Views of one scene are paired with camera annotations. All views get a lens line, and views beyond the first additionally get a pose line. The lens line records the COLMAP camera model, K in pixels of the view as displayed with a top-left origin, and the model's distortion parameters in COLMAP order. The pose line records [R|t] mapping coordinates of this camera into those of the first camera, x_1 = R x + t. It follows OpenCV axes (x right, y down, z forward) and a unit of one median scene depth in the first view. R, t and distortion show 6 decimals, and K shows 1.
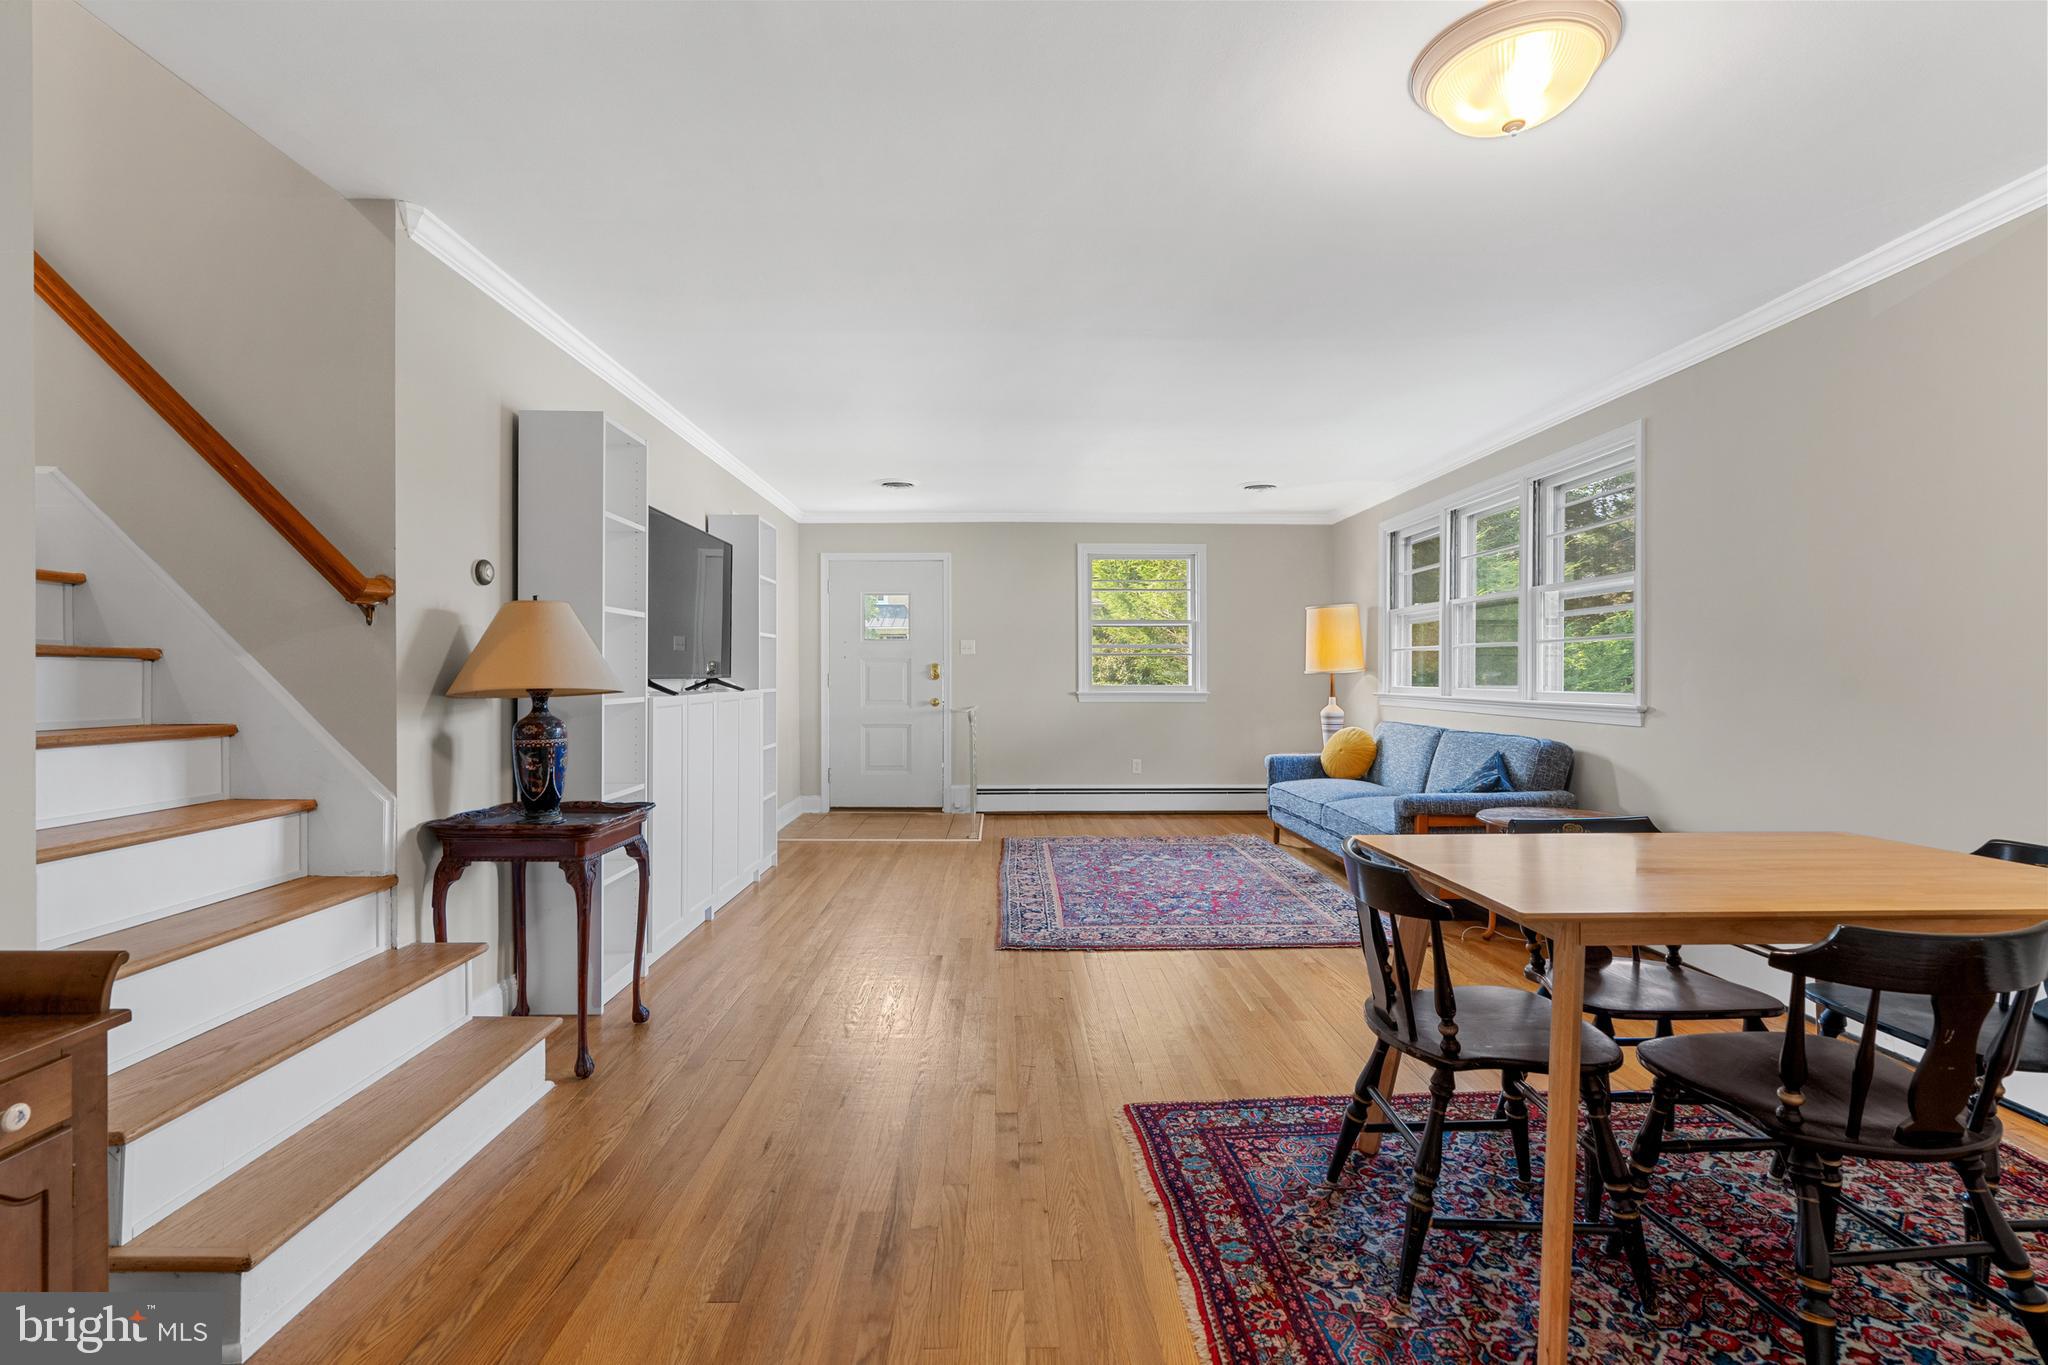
lens RADIAL K [[925.1, 0, 1024.0], [0, 925.1, 682.5], [0, 0, 1]] dist [-0.009493, 0.004205]
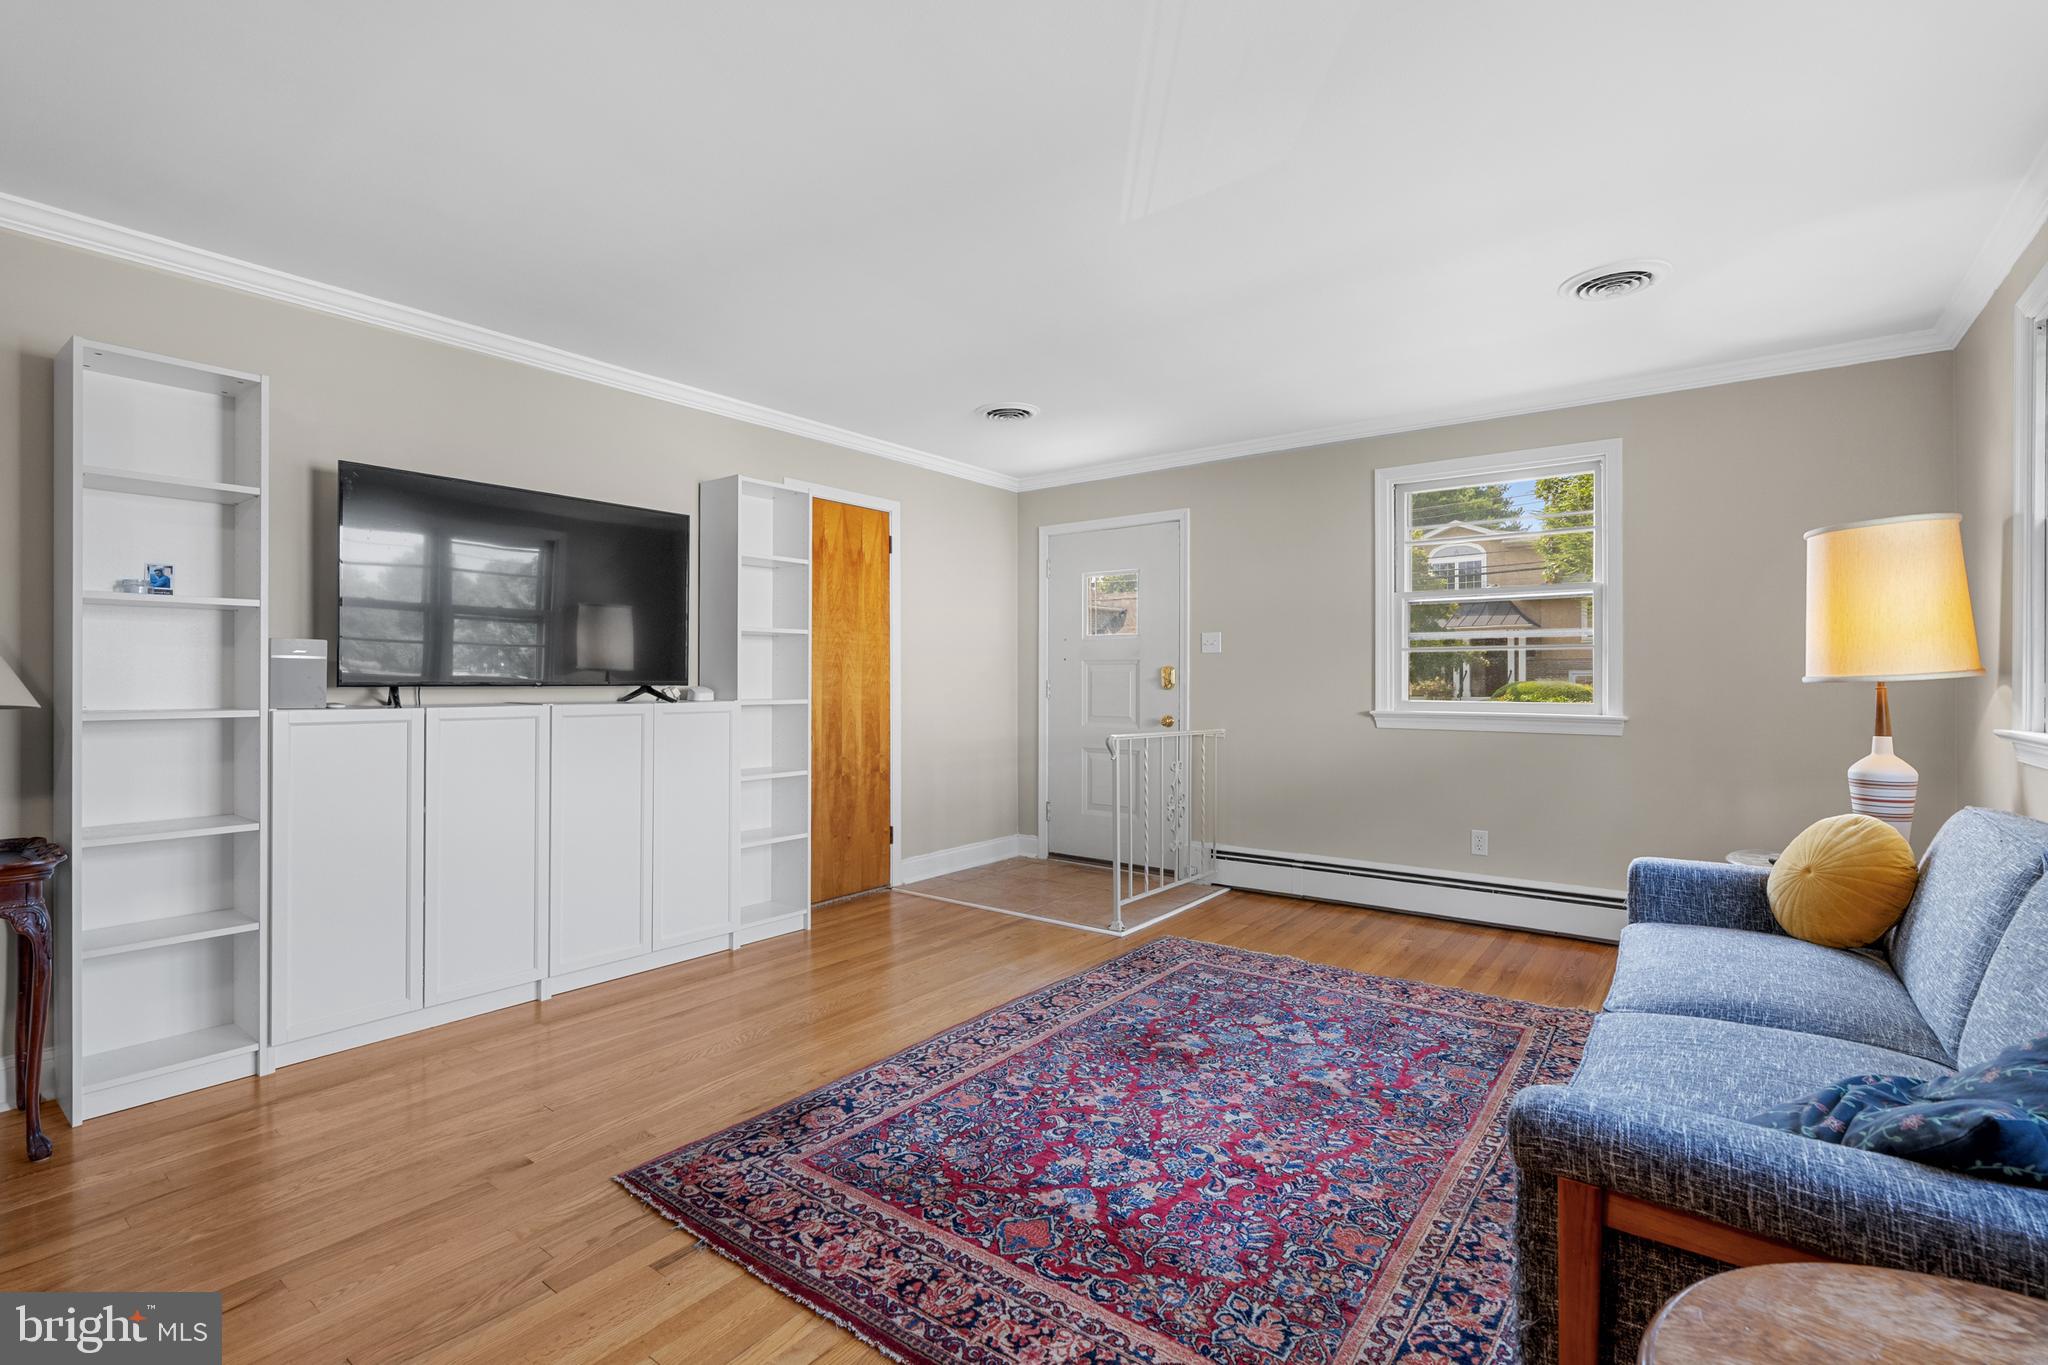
lens RADIAL K [[936.2, 0, 1017.3], [0, 936.2, 687.7], [0, 0, 1]] dist [-0.007830, 0.001771]
pose [[0.780610, 0.005969, -0.624990, 0.354310], [-0.007556, 0.999971, 0.000114, -0.004878], [0.624972, 0.004633, 0.780633, 0.498086]]
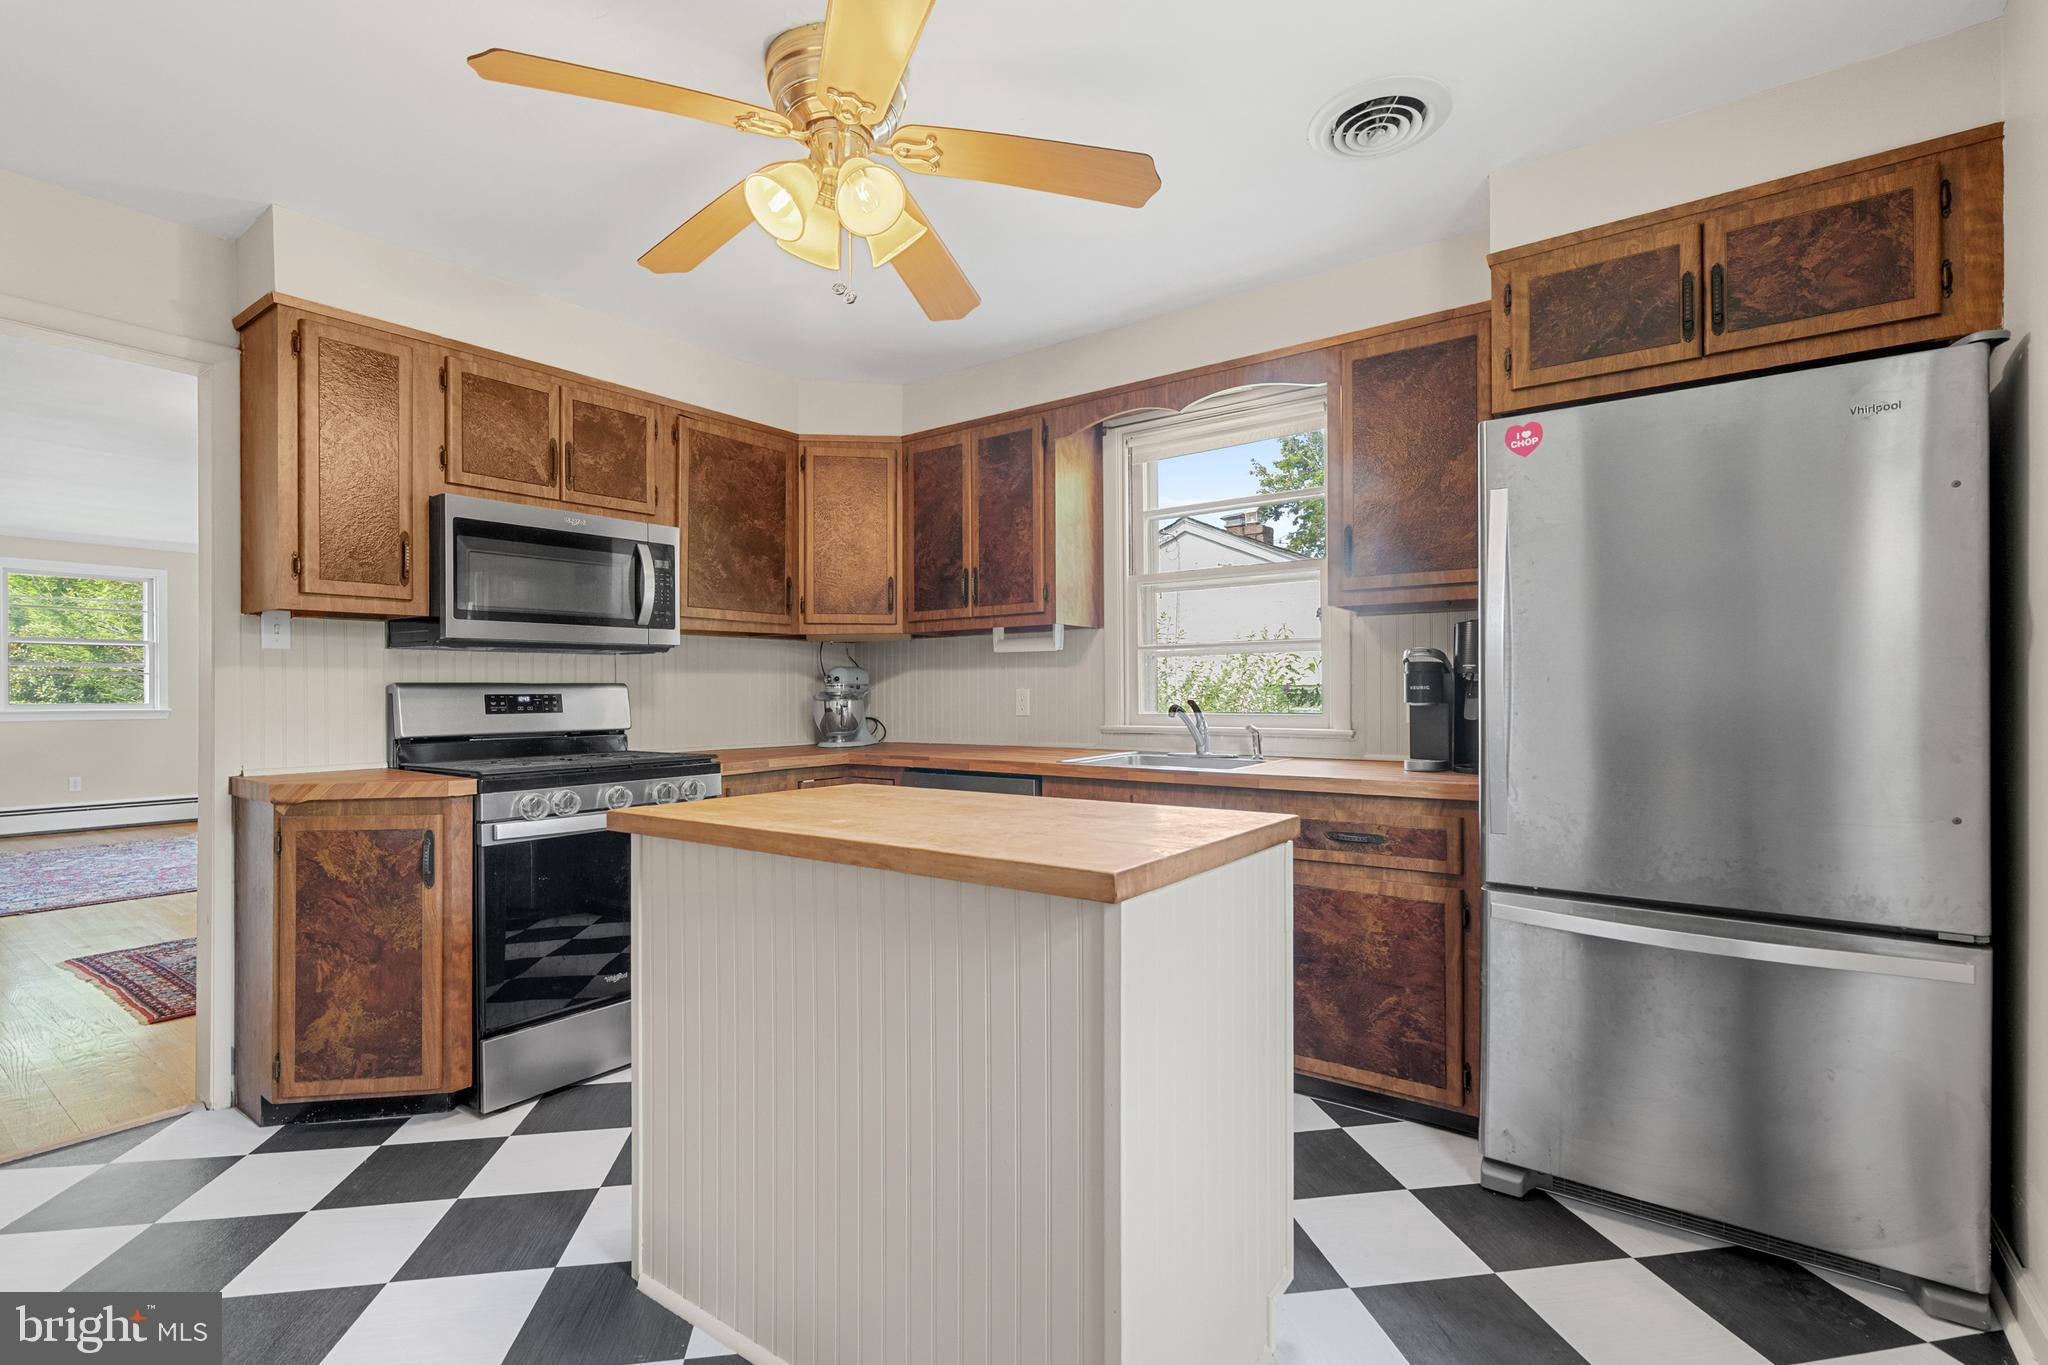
lens RADIAL K [[925.1, 0, 1024.0], [0, 925.1, 682.5], [0, 0, 1]] dist [-0.009493, 0.004205]
pose [[0.603659, -0.001262, 0.797242, -0.068404], [0.012059, 0.999899, -0.007548, -0.000946], [-0.797152, 0.014170, 0.603613, -0.558275]]
